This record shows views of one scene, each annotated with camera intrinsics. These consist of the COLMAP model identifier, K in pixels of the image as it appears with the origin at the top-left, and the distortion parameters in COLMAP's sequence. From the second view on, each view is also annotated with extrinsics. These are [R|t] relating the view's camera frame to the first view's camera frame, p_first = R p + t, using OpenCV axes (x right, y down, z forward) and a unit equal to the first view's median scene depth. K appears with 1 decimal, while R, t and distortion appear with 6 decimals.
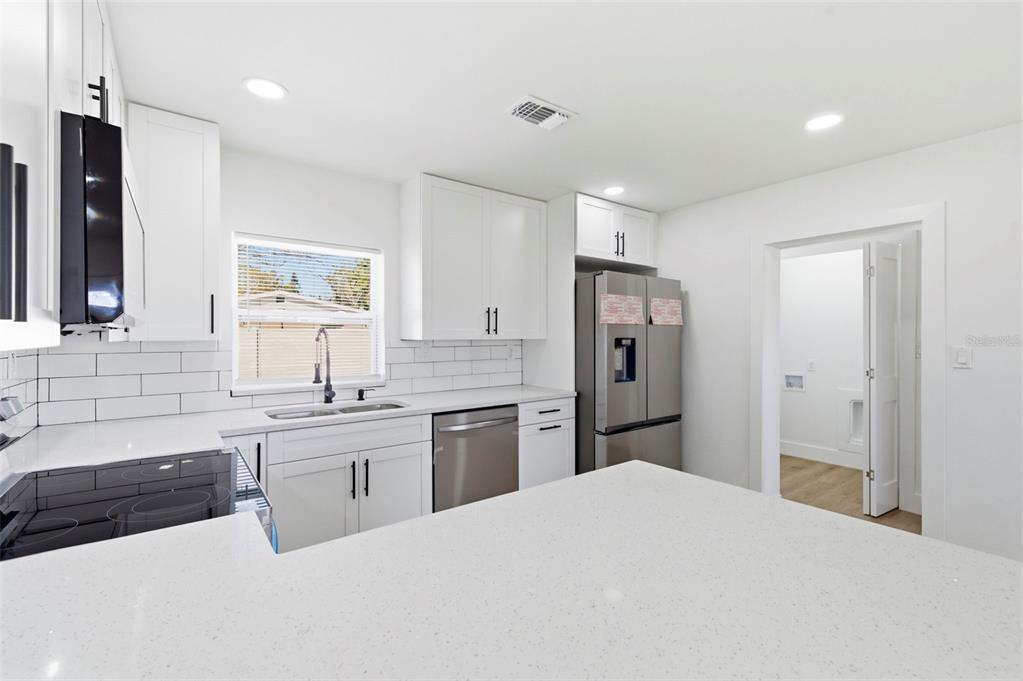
lens RADIAL K [[447.5, 0, 511.6], [0, 447.5, 339.4], [0, 0, 1]] dist [0.005330, -0.002178]
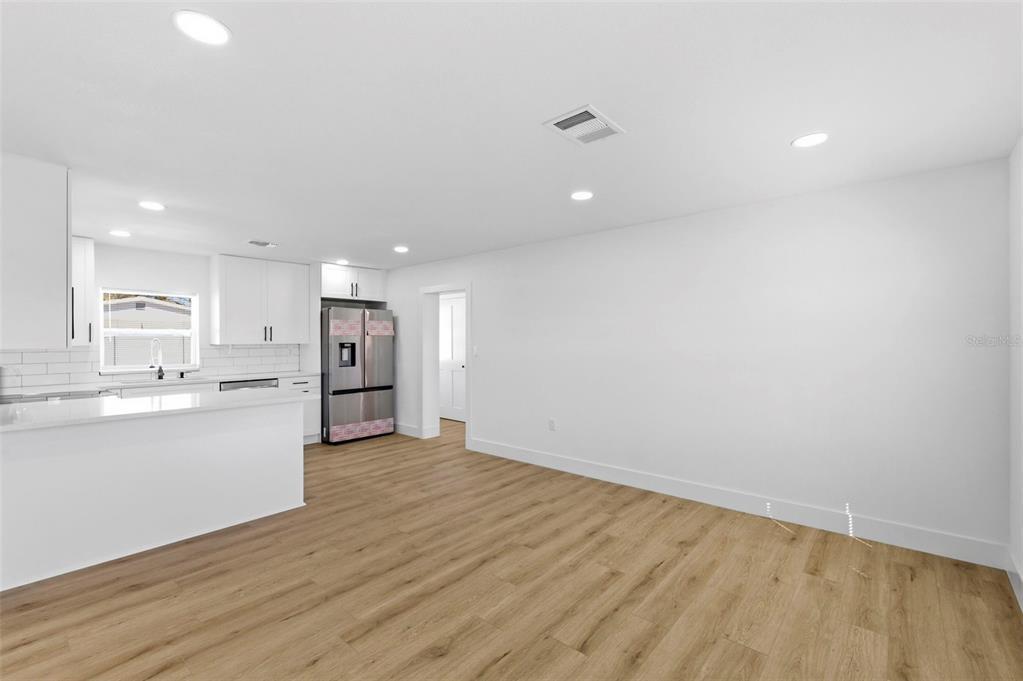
lens RADIAL K [[447.5, 0, 510.9], [0, 447.5, 340.2], [0, 0, 1]] dist [0.005330, -0.002178]
pose [[0.977646, -0.004101, 0.210216, 0.526696], [0.005012, 0.999980, -0.003799, -0.003378], [-0.210196, 0.004767, 0.977648, -0.952588]]
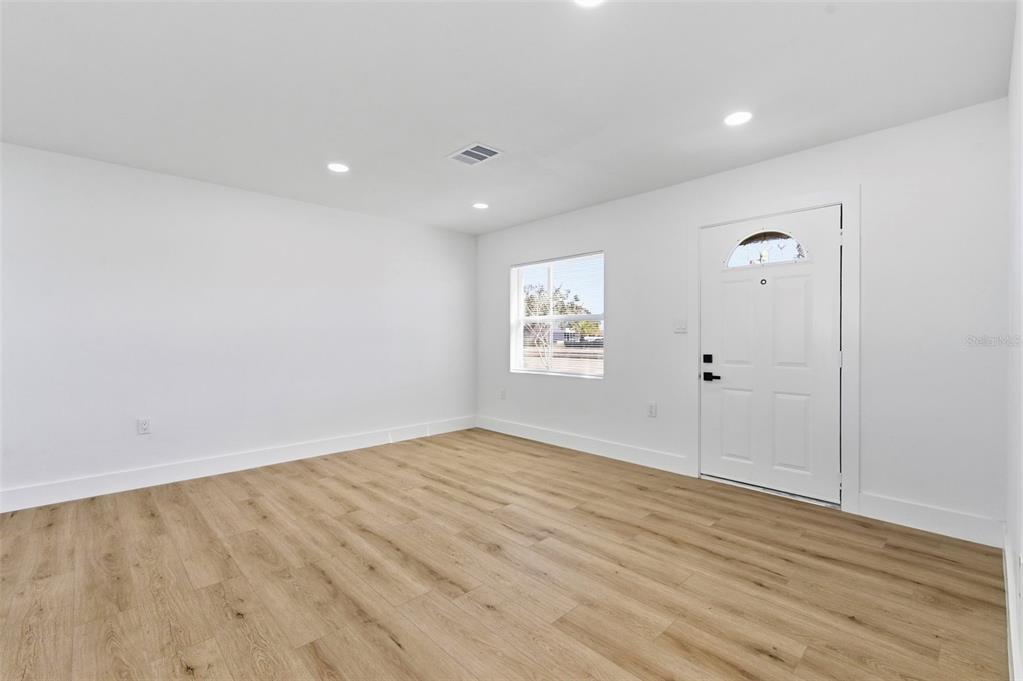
lens RADIAL K [[447.5, 0, 514.8], [0, 447.5, 341.6], [0, 0, 1]] dist [0.005330, -0.002178]
pose [[-0.114817, -0.009599, 0.993340, -0.184967], [0.006860, 0.999922, 0.010456, 0.063913], [-0.993363, 0.008015, -0.114742, -0.288083]]
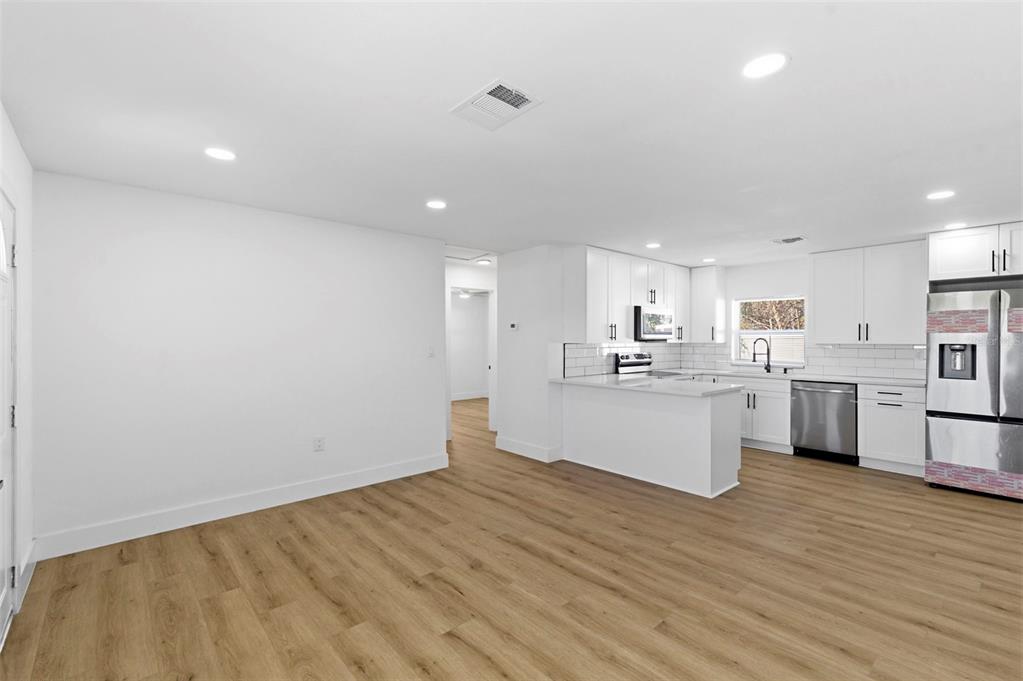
lens RADIAL K [[447.5, 0, 515.8], [0, 447.5, 339.1], [0, 0, 1]] dist [0.005330, -0.002178]
pose [[0.088257, -0.000848, -0.996097, 1.397906], [-0.005501, 0.999984, -0.001339, -0.007934], [0.996083, 0.005598, 0.088251, -0.339757]]
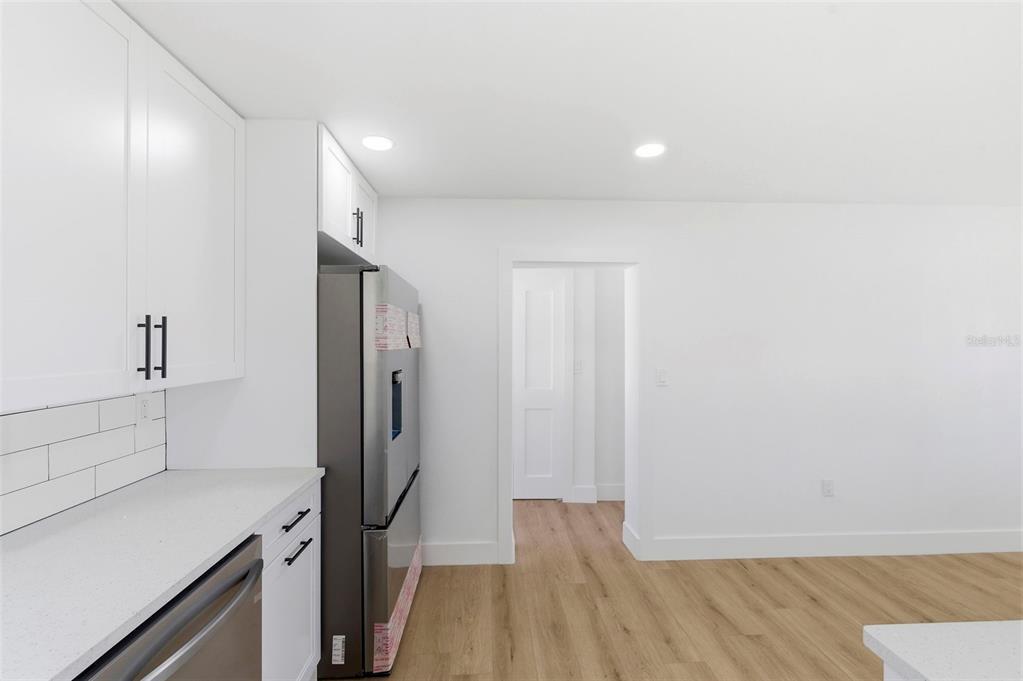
lens RADIAL K [[447.5, 0, 509.3], [0, 447.5, 340.0], [0, 0, 1]] dist [0.005330, -0.002178]
pose [[0.562293, 0.001257, 0.826937, -0.203633], [0.005398, 0.999972, -0.005190, -0.043474], [-0.826921, 0.007382, 0.562270, 0.486500]]
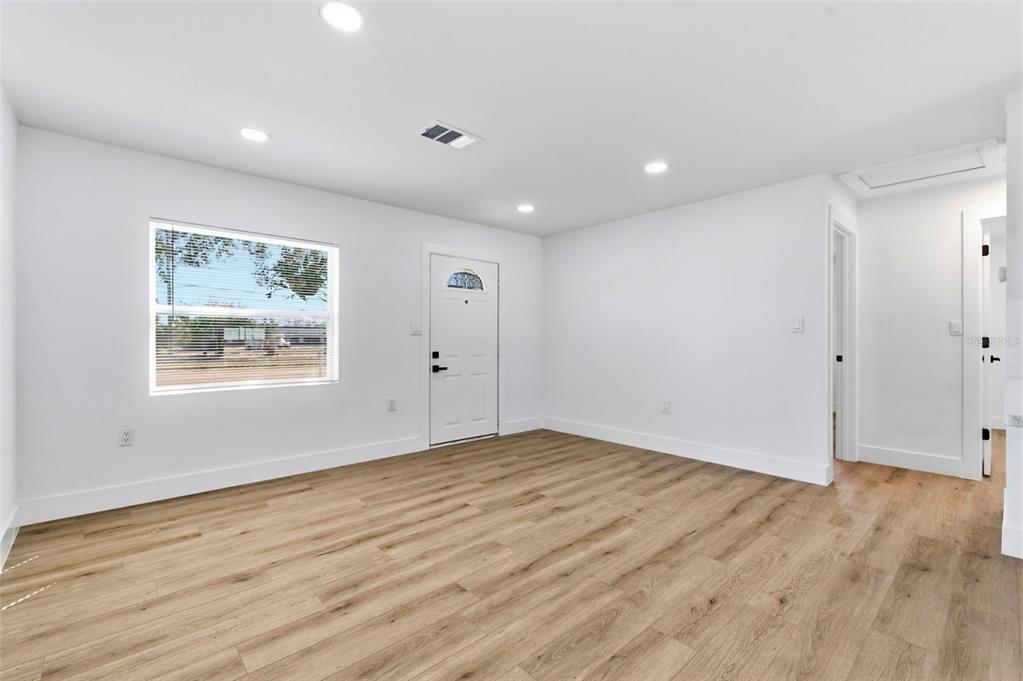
lens RADIAL K [[447.5, 0, 508.5], [0, 447.5, 340.7], [0, 0, 1]] dist [0.005330, -0.002178]
pose [[-0.996678, -0.000516, -0.081444, 0.736968], [-0.001190, 0.999965, 0.008222, 0.062211], [0.081437, 0.008291, -0.996644, 0.566788]]
